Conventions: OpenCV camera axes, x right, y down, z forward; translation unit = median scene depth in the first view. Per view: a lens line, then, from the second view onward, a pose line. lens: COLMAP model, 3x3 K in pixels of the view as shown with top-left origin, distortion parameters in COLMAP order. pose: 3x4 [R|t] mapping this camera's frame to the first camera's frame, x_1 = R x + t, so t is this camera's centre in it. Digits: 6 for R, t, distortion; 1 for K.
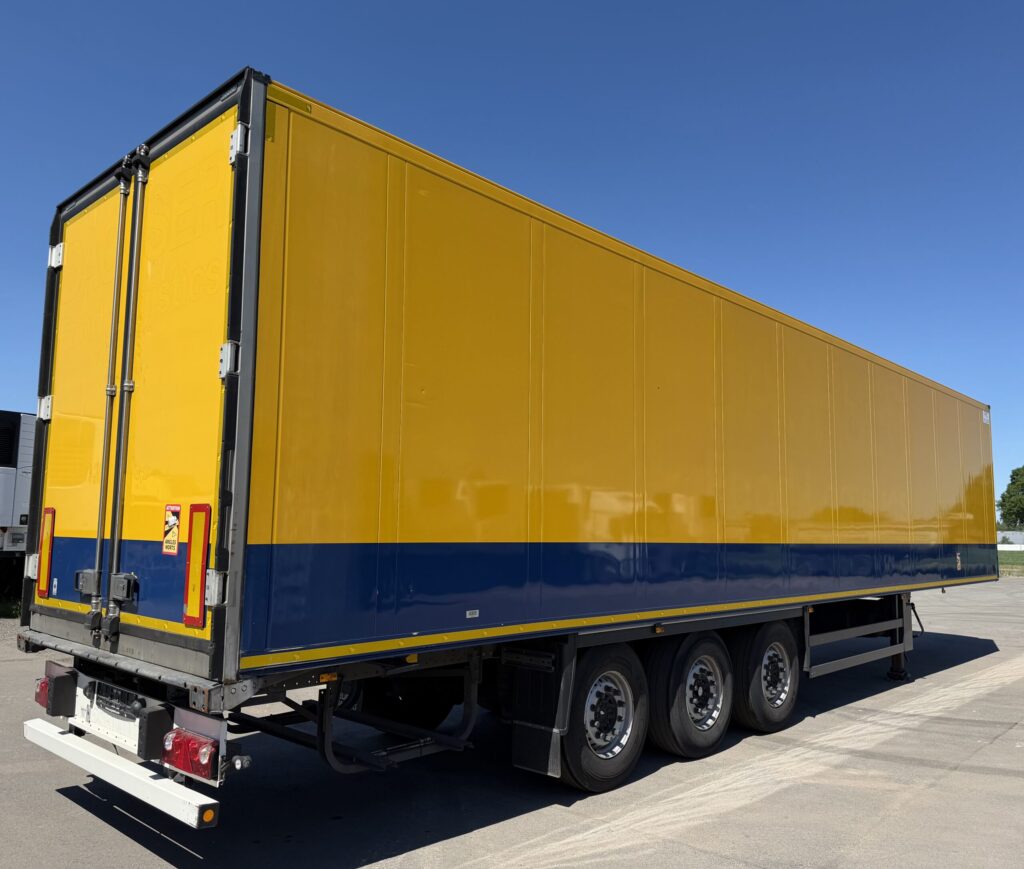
lens RADIAL K [[817.3, 0, 512.0], [0, 817.3, 434.5], [0, 0, 1]] dist [0.006186, 0.008405]
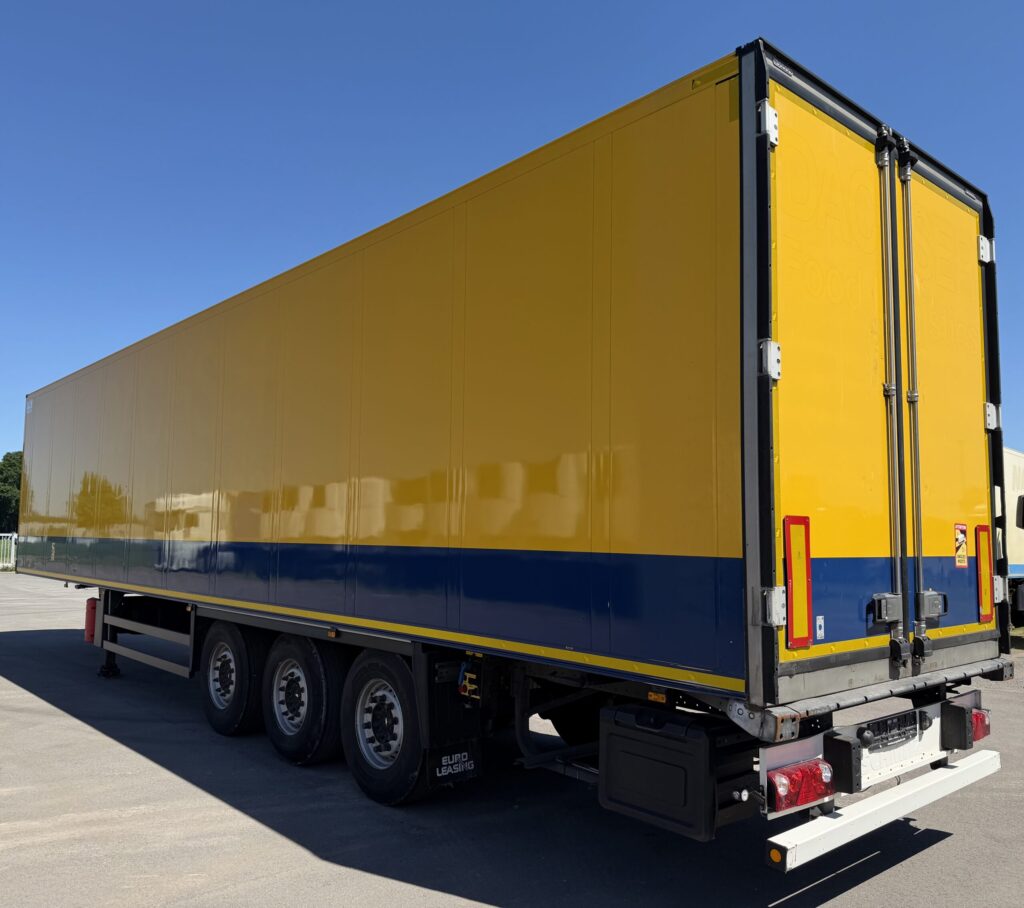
lens RADIAL K [[847.6, 0, 512.0], [0, 847.6, 454.0], [0, 0, 1]] dist [0.004936, -0.005271]
pose [[0.102397, 0.083289, 0.991251, -1.679900], [-0.127055, 0.989422, -0.070011, 0.153209], [-0.986596, -0.118774, 0.111896, 1.514286]]
